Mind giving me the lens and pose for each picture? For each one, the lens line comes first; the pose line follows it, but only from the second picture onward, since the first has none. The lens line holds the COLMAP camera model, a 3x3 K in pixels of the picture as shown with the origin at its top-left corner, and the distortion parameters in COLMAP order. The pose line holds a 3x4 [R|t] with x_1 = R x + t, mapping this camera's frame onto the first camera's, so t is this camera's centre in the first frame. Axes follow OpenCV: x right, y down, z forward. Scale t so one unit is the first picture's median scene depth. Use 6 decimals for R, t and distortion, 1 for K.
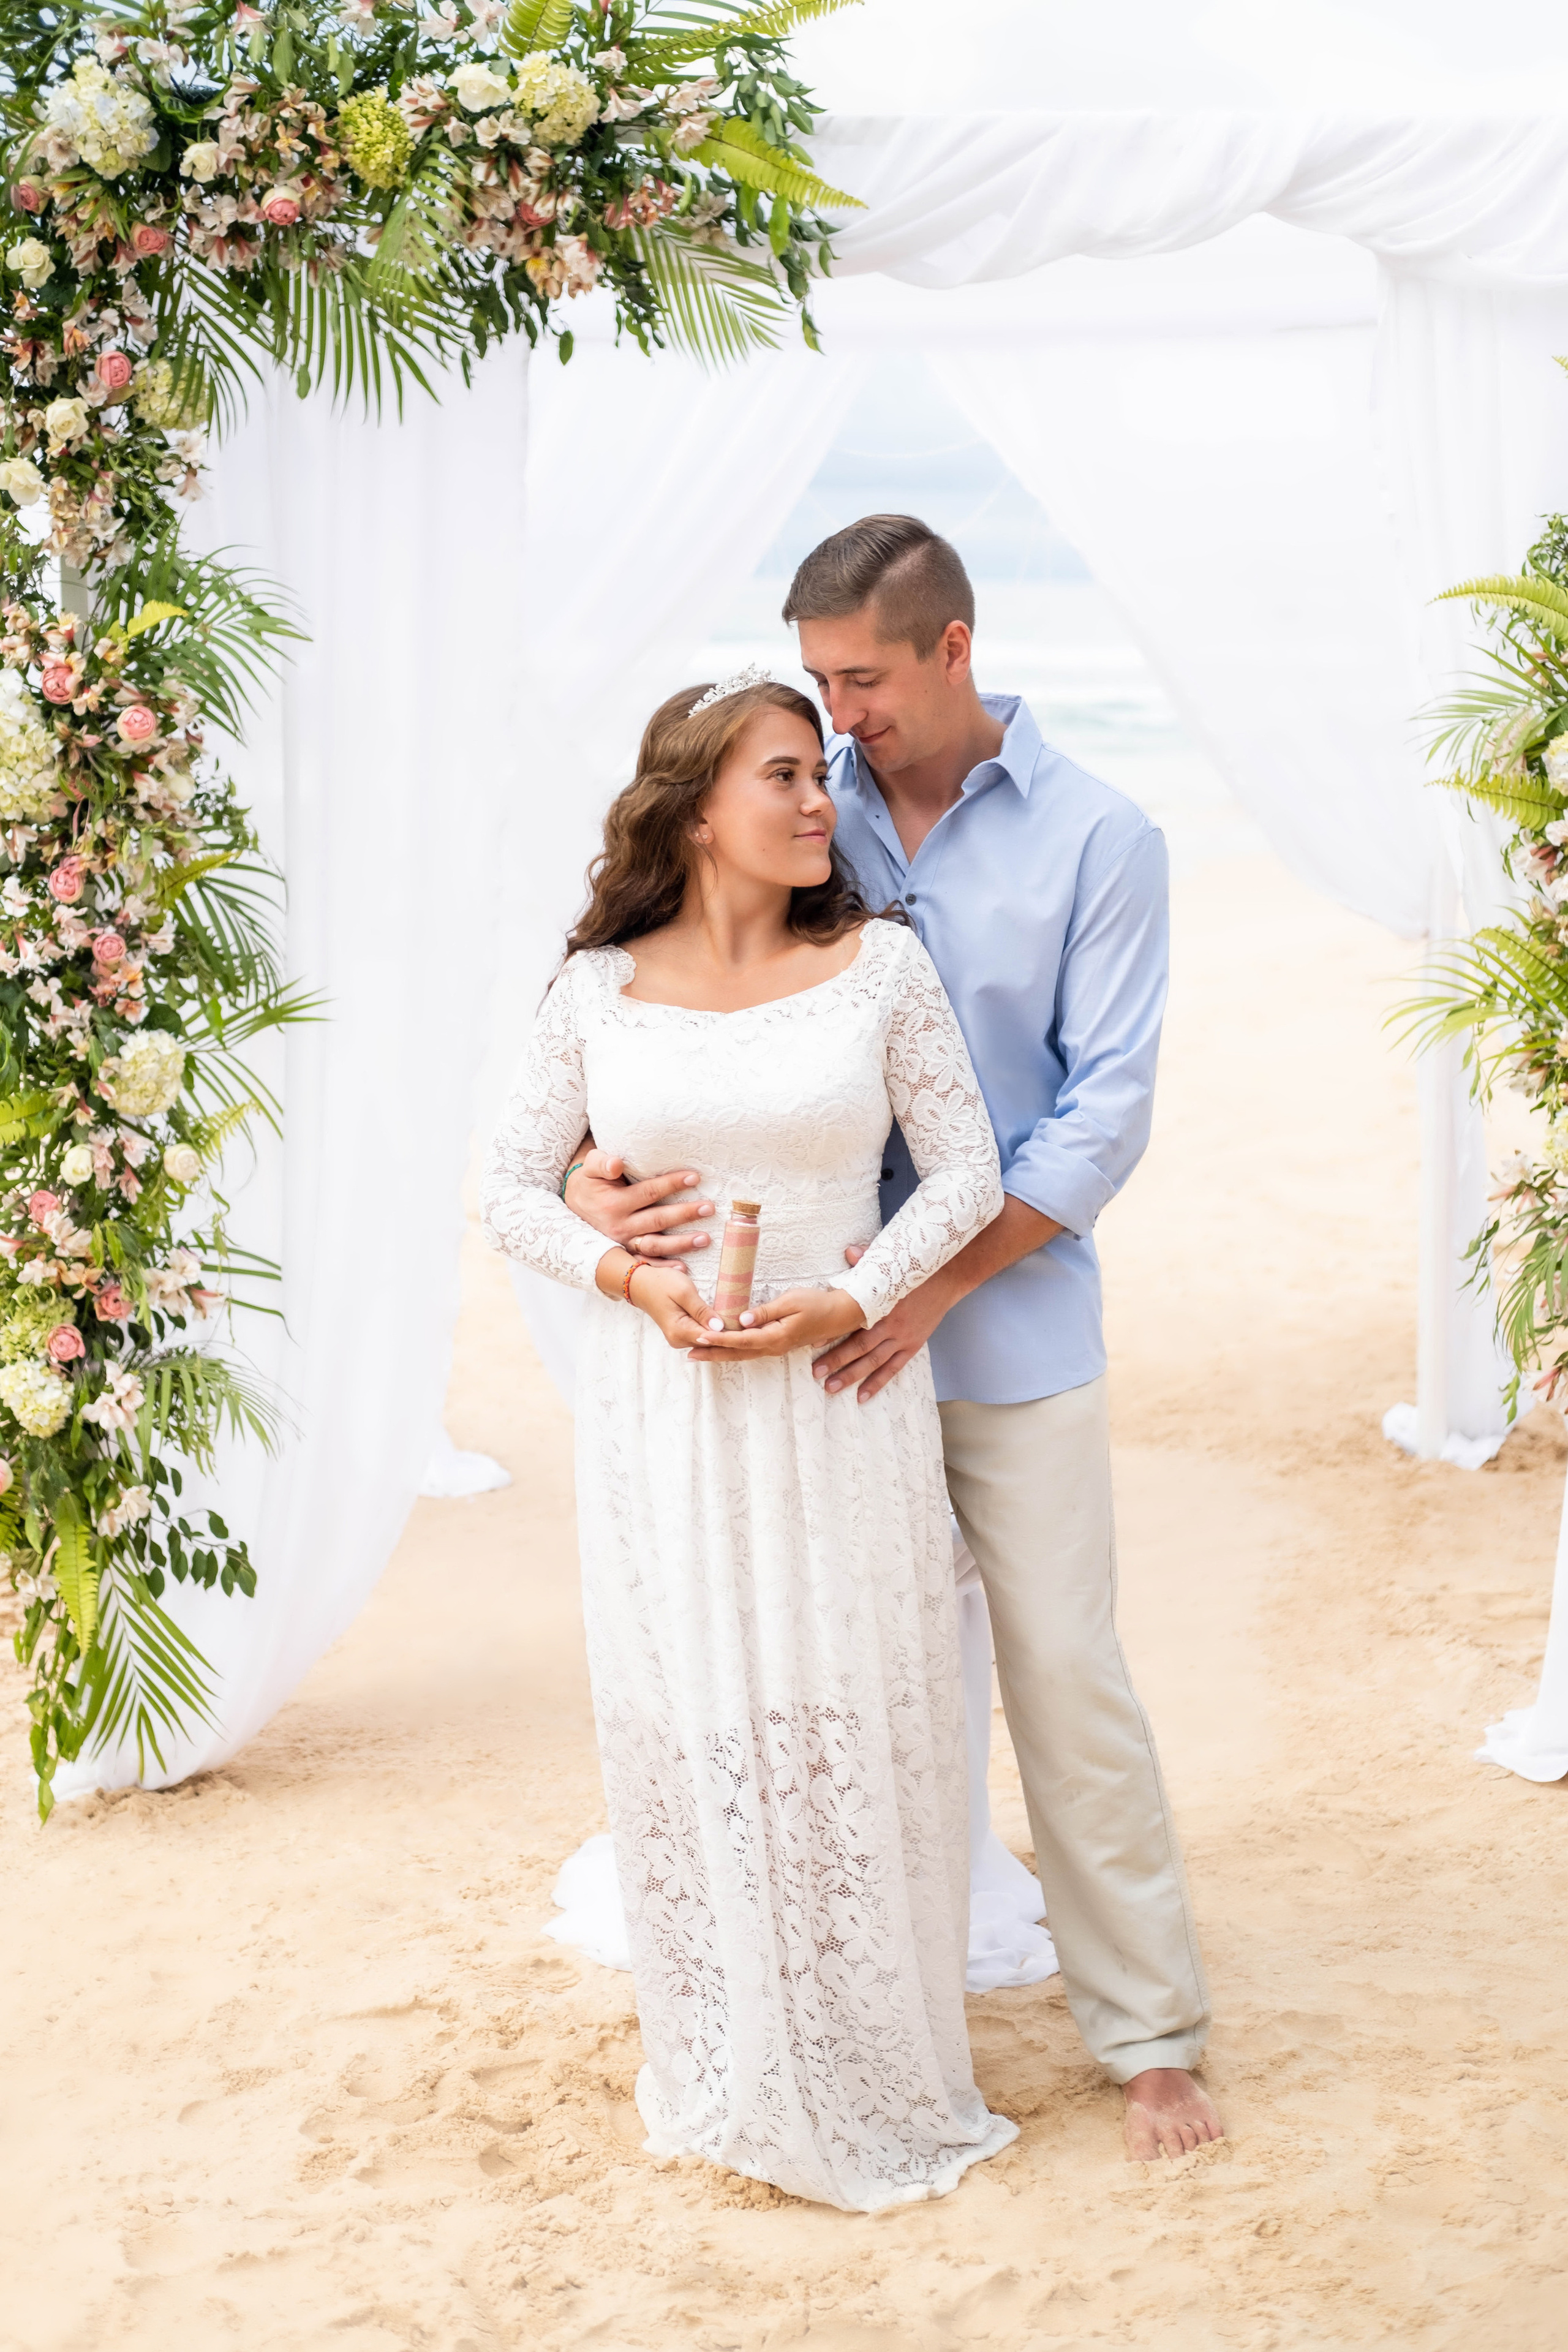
lens RADIAL K [[3555.6, 0, 784.0], [0, 3555.6, 1176.0], [0, 0, 1]] dist [-0.043635, 0.218843]
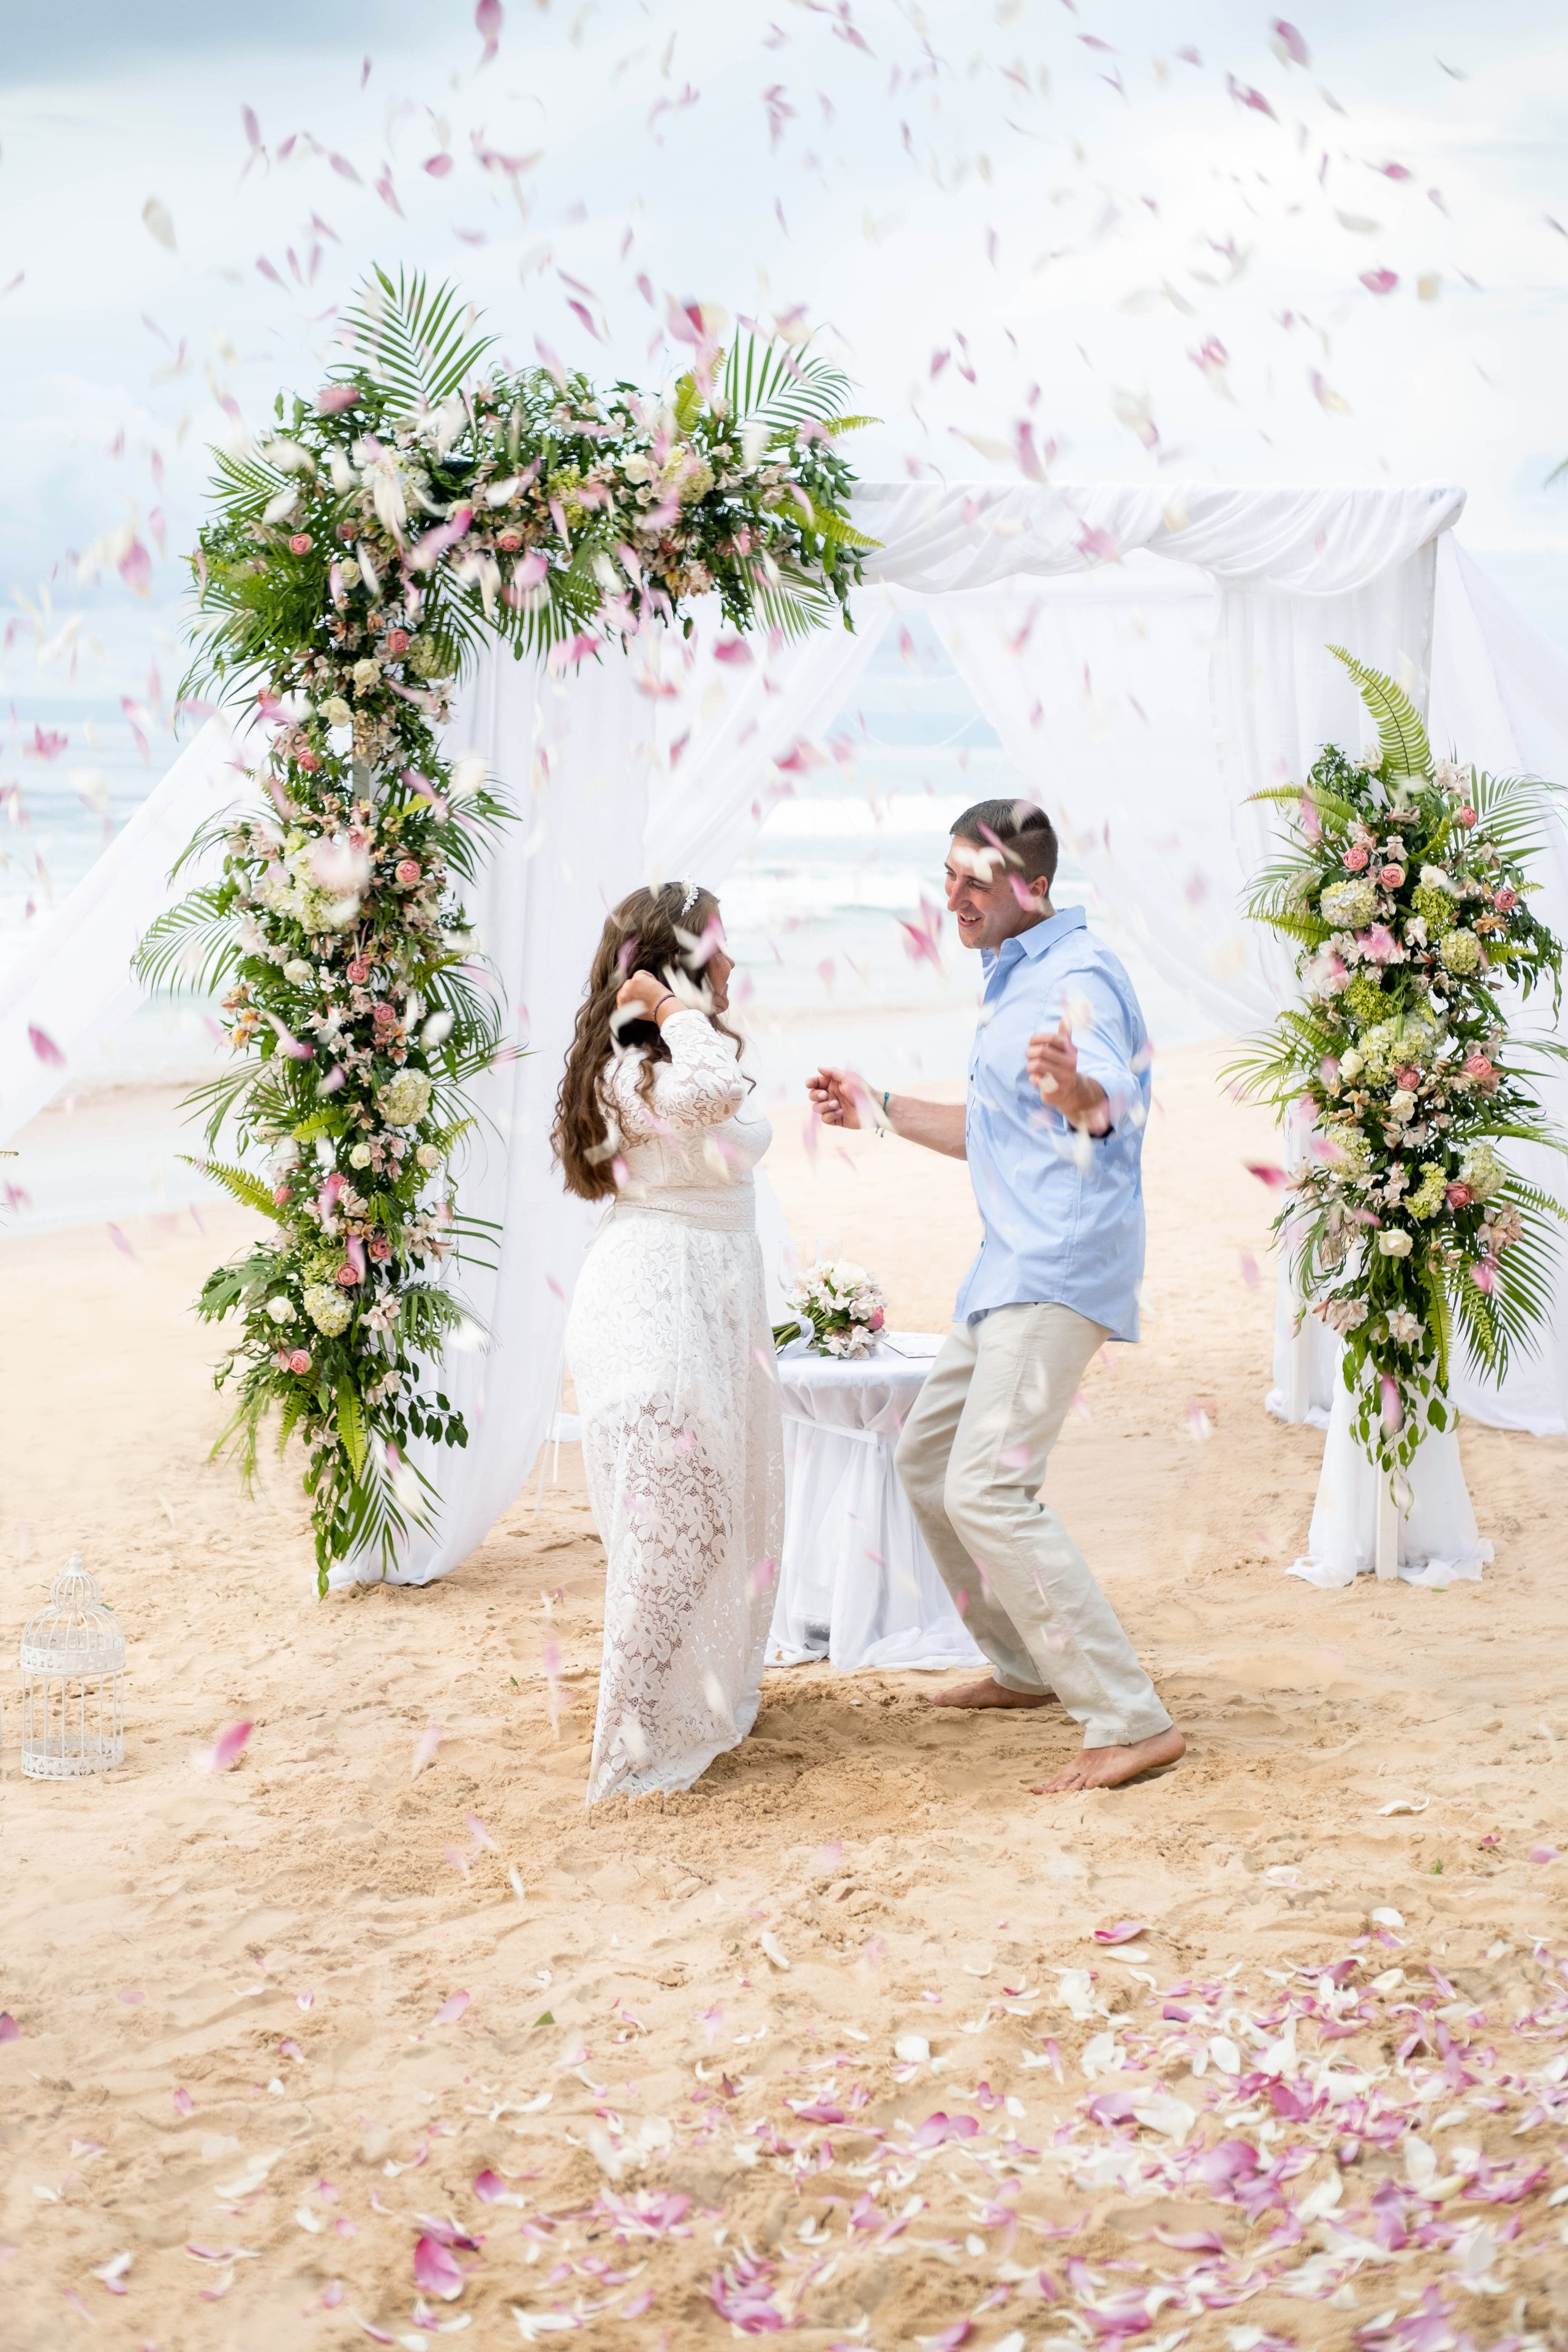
lens RADIAL K [[3555.6, 0, 784.0], [0, 3555.6, 1176.0], [0, 0, 1]] dist [-0.043635, 0.218843]
pose [[0.999899, 0.012415, -0.006975, -0.006391], [-0.012716, 0.998910, -0.044906, 0.072628], [0.006410, 0.044990, 0.998967, -0.530128]]
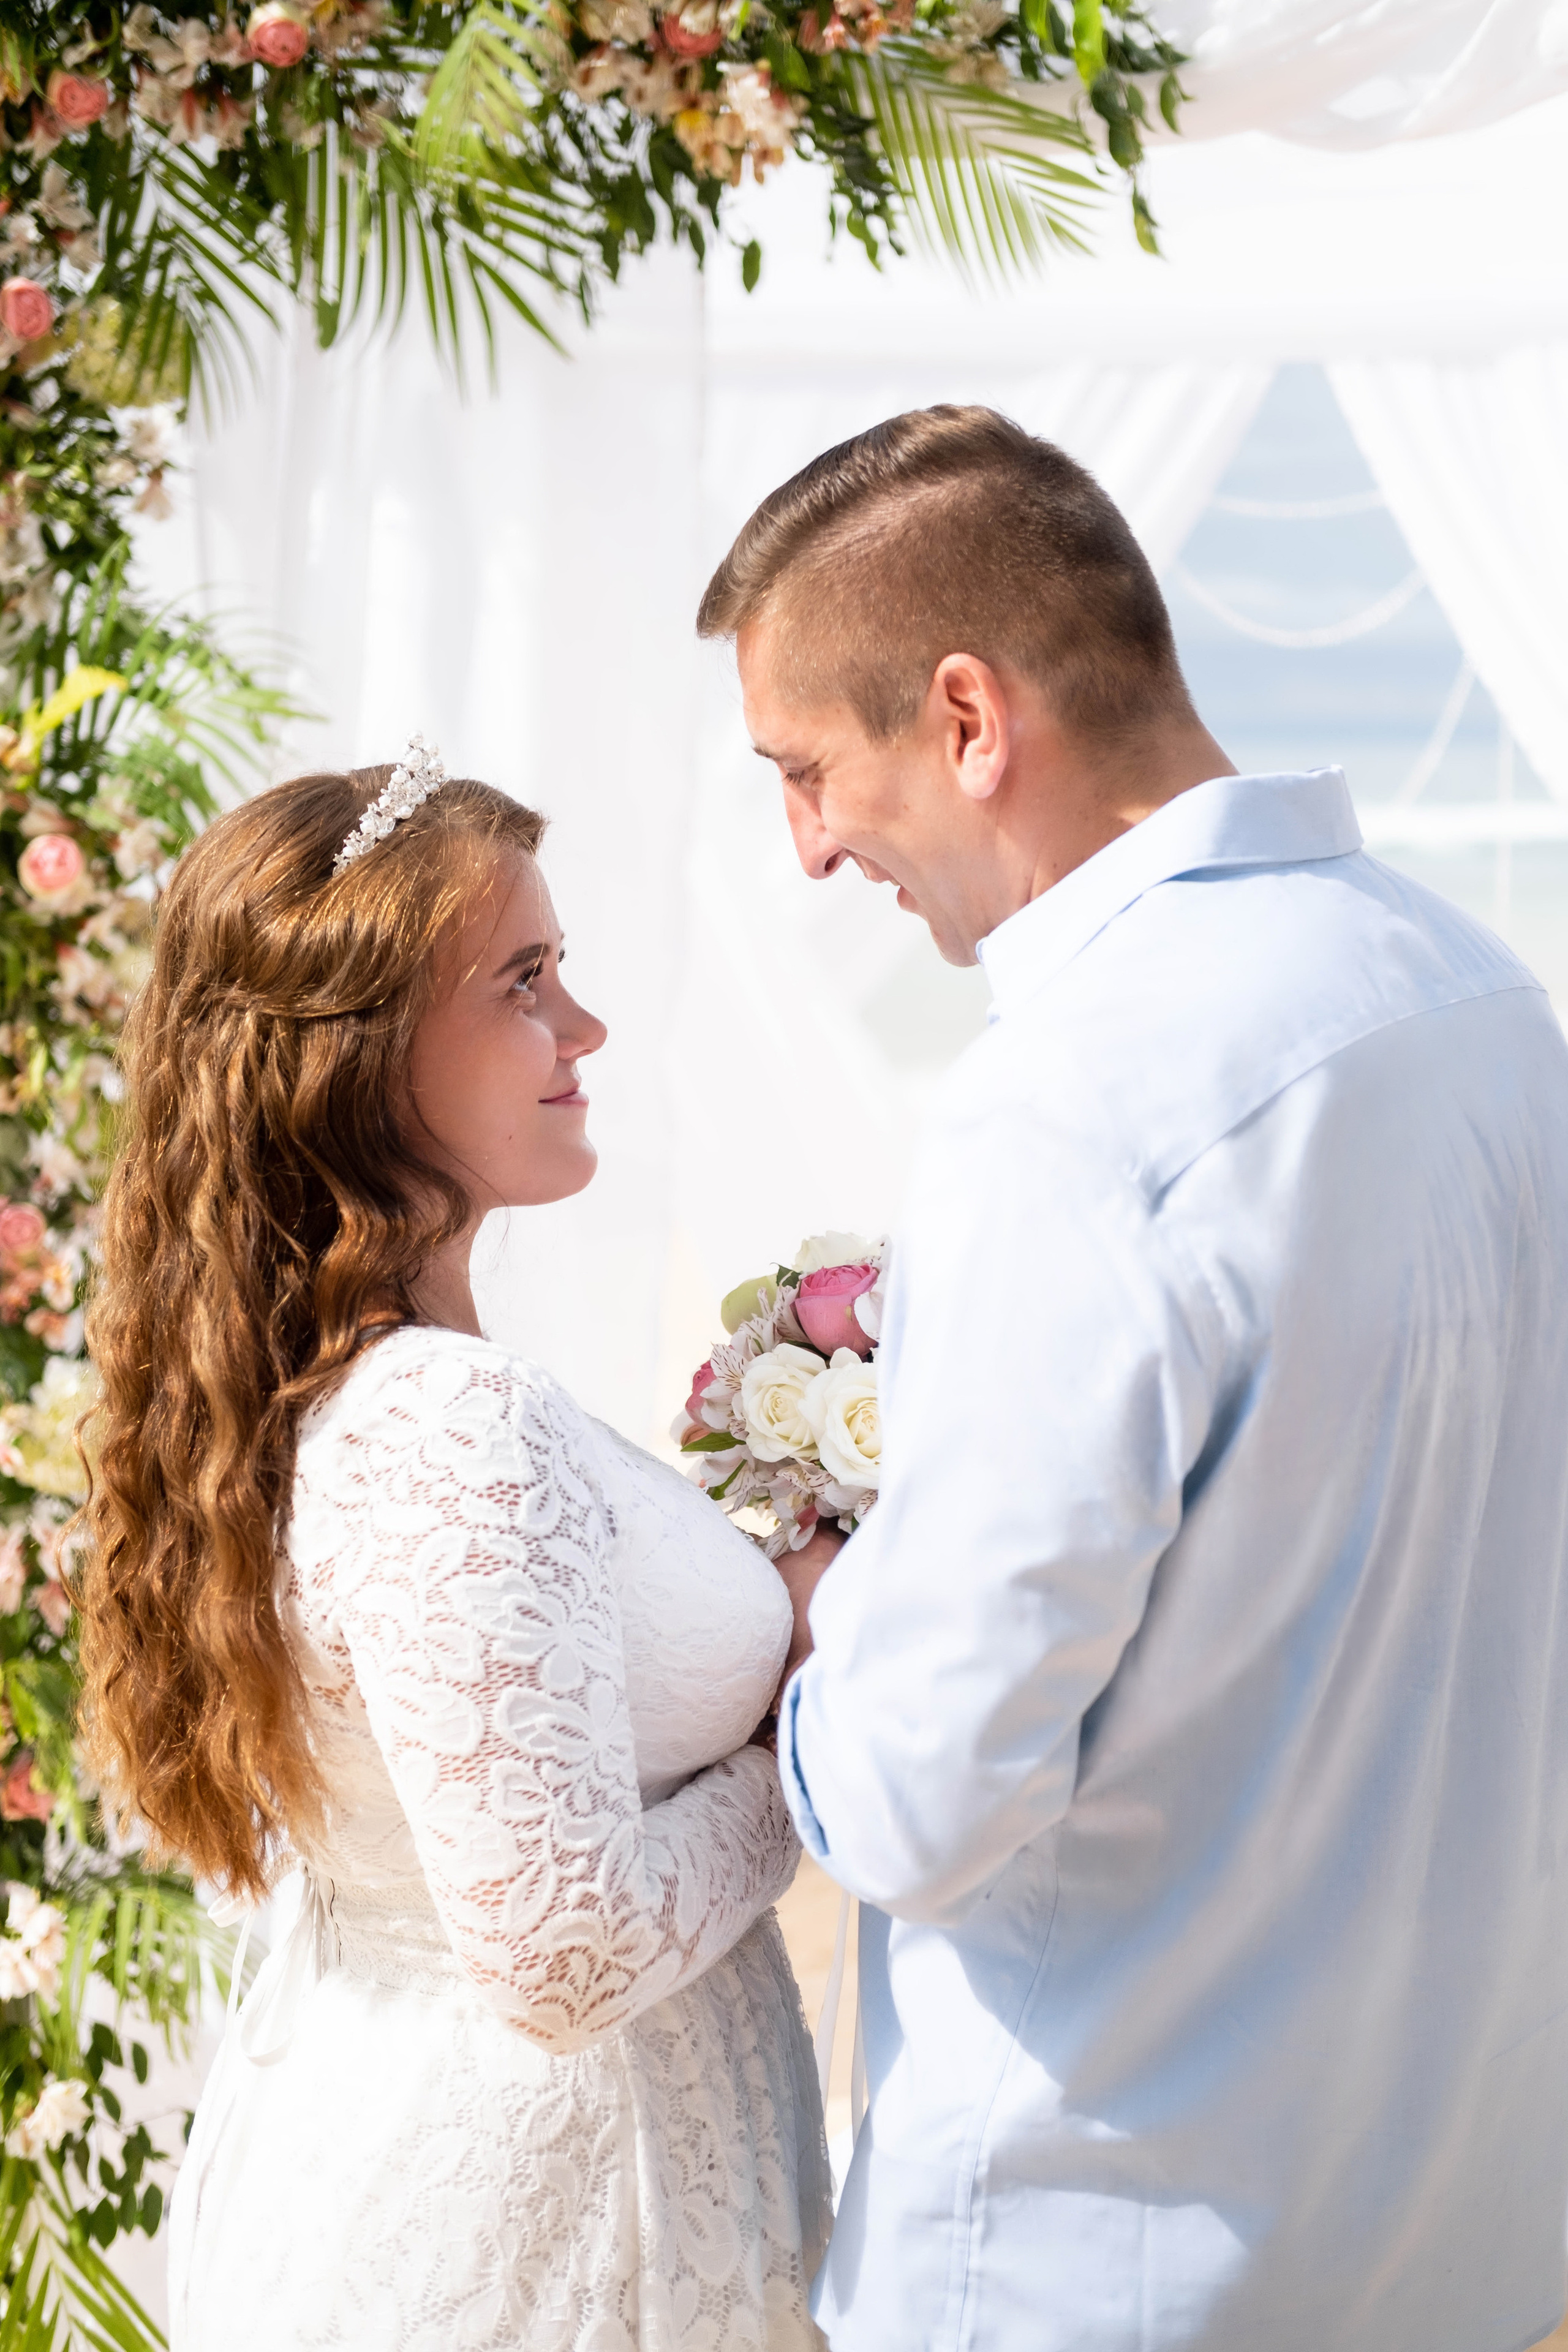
lens RADIAL K [[3573.5, 0, 784.0], [0, 3573.5, 1176.0], [0, 0, 1]] dist [-0.001708, 0.008232]
pose [[0.993321, 0.003599, -0.115324, 0.017210], [-0.008859, 0.998942, -0.045129, -0.046679], [0.115039, 0.045849, 0.992302, 0.391237]]
